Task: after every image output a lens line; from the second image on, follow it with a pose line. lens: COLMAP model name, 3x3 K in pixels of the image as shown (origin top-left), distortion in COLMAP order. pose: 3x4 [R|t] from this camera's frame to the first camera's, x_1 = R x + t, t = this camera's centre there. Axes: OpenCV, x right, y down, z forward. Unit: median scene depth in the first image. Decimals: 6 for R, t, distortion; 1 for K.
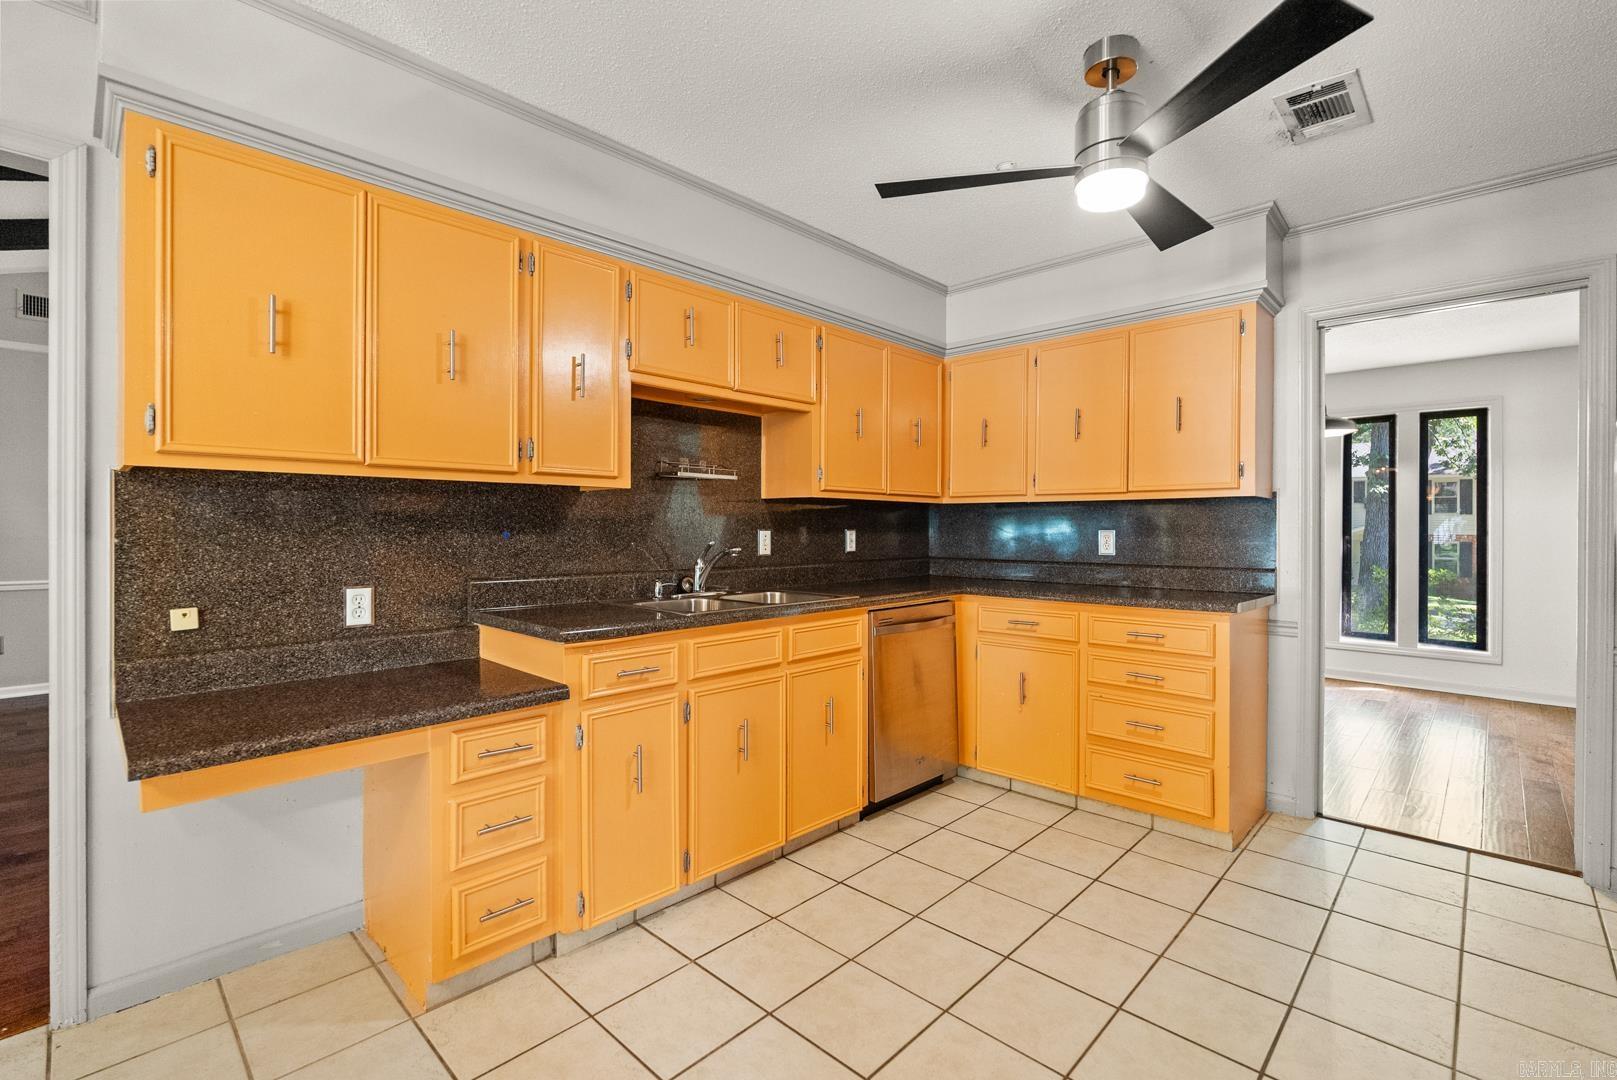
lens RADIAL K [[709.6, 0, 806.1], [0, 709.6, 530.4], [0, 0, 1]] dist [-0.007676, 0.000575]
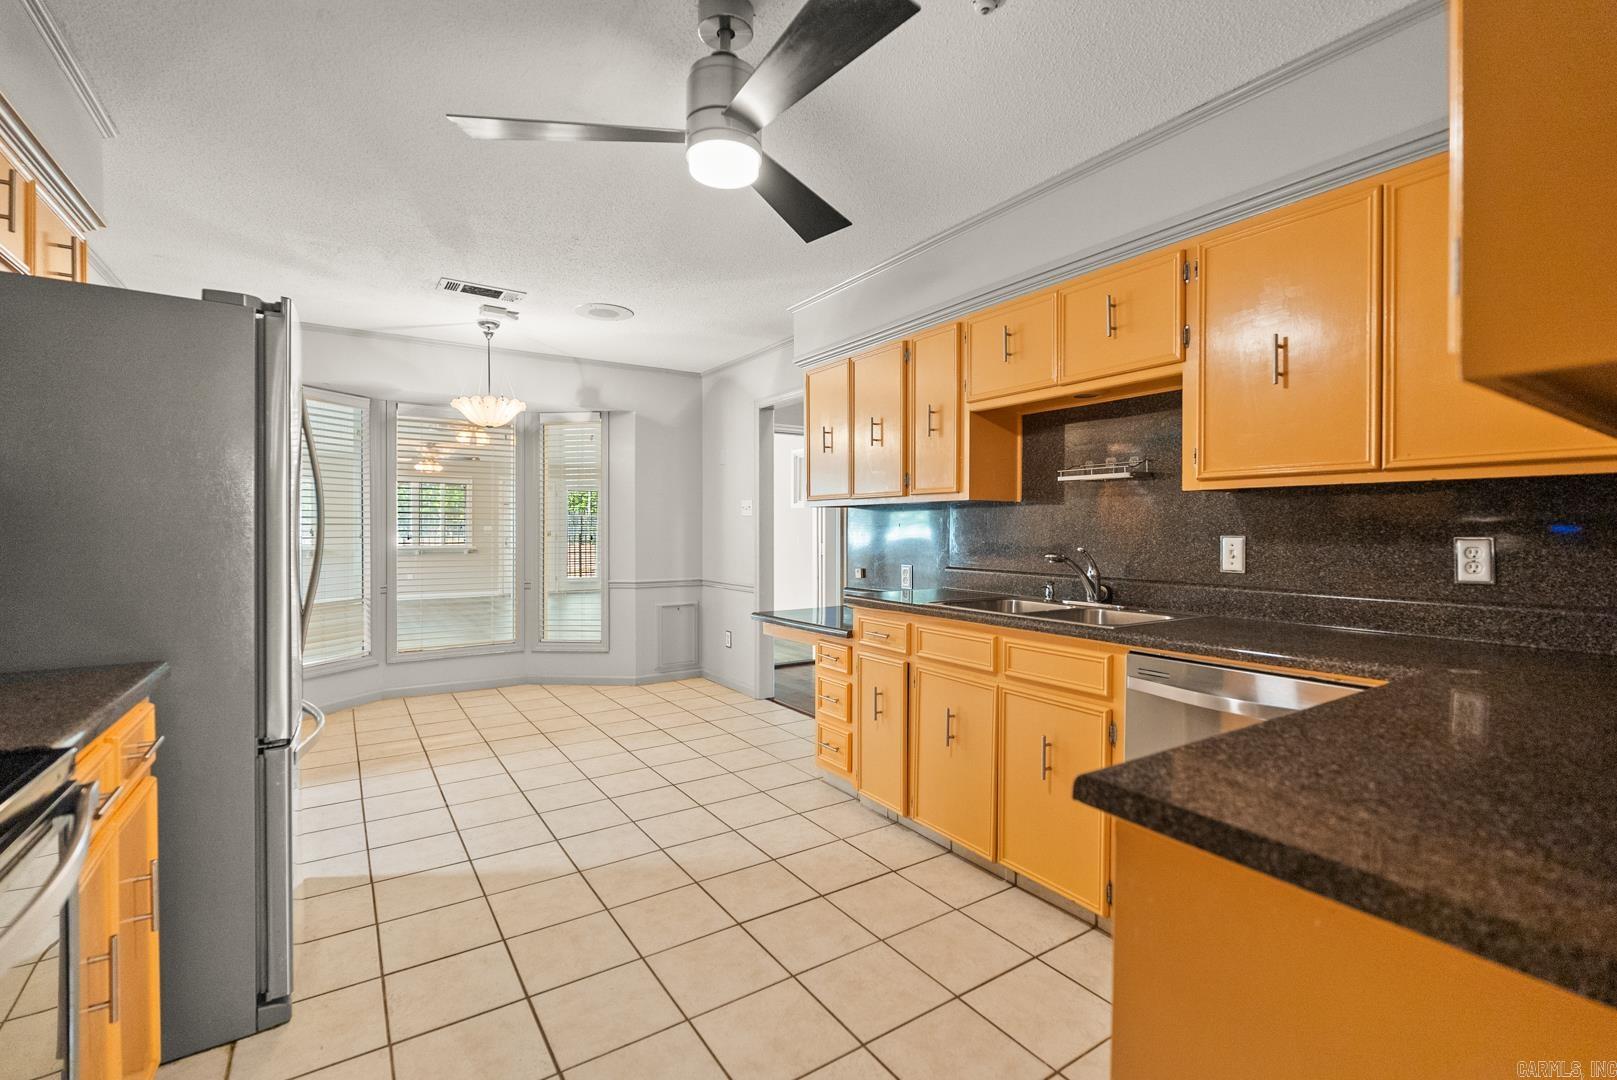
lens RADIAL K [[720.6, 0, 830.9], [0, 720.6, 537.8], [0, 0, 1]] dist [-0.039566, 0.000136]
pose [[-0.201533, 0.003218, -0.979476, 0.851206], [-0.009797, 0.999938, 0.005301, 0.001012], [0.979433, 0.010664, -0.201489, 0.865416]]
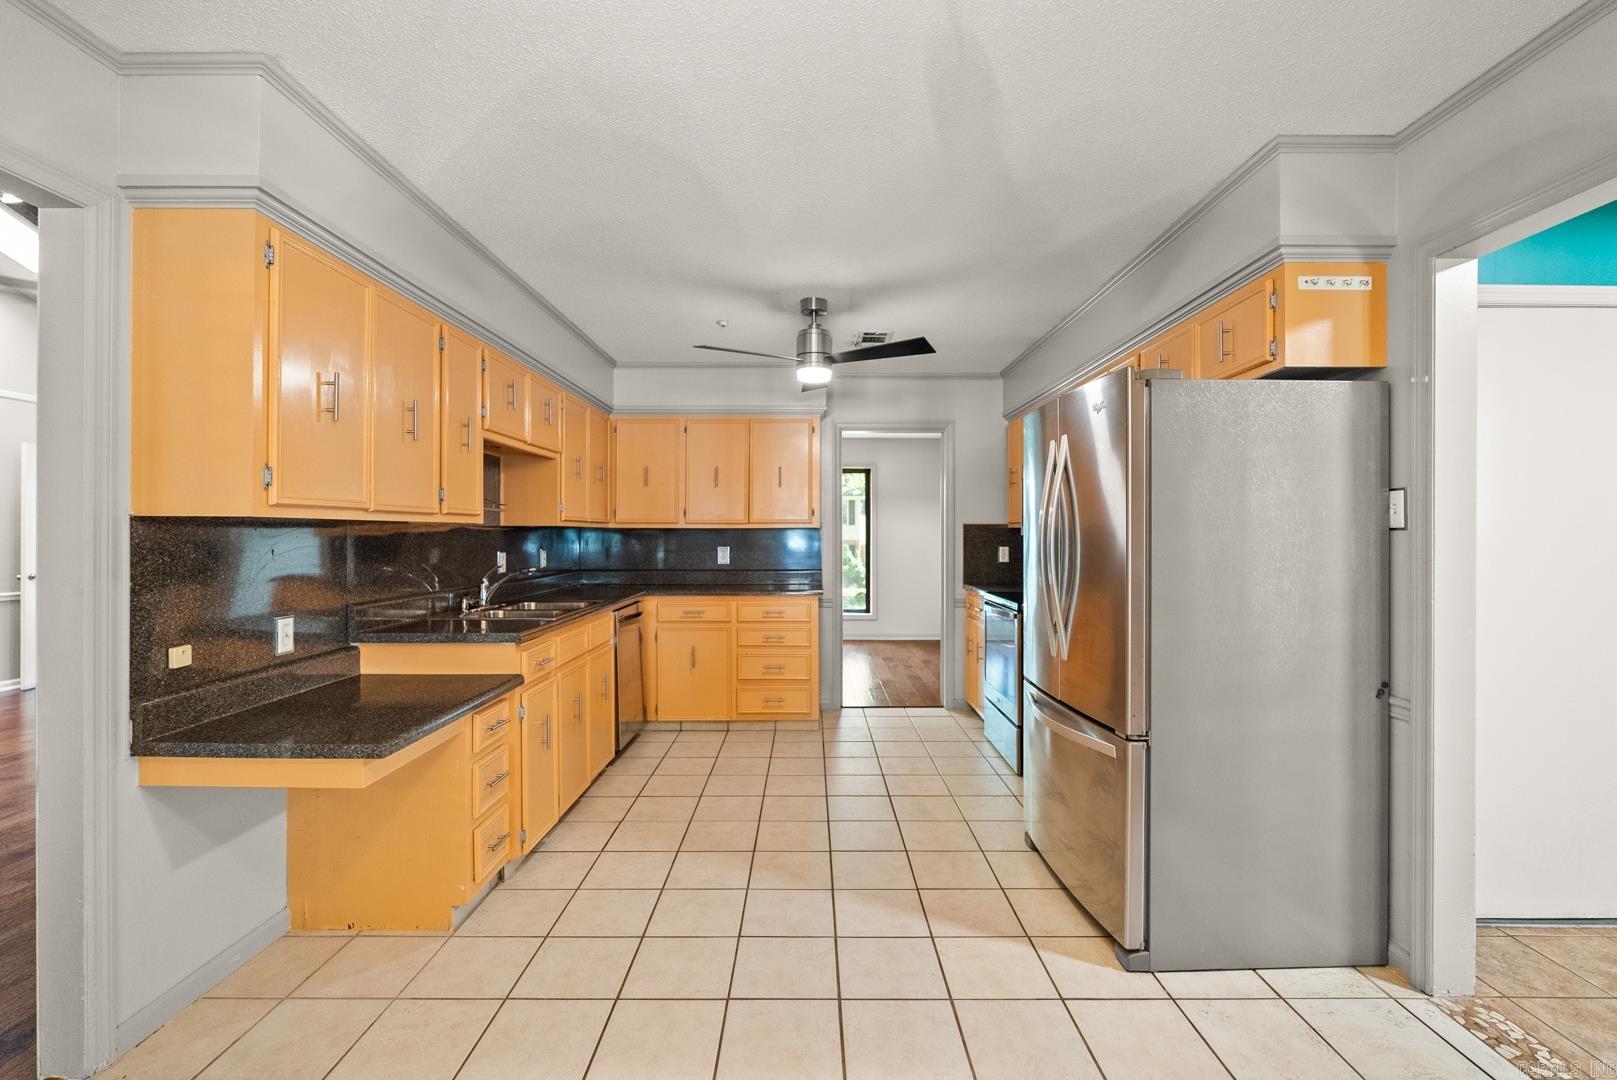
lens RADIAL K [[722.4, 0, 805.4], [0, 722.4, 533.6], [0, 0, 1]] dist [-0.000757, 0.000496]
pose [[0.723762, -0.001995, 0.690046, -0.617221], [0.003664, 0.999993, -0.000952, -0.033256], [-0.690040, 0.003217, 0.723764, -0.265284]]
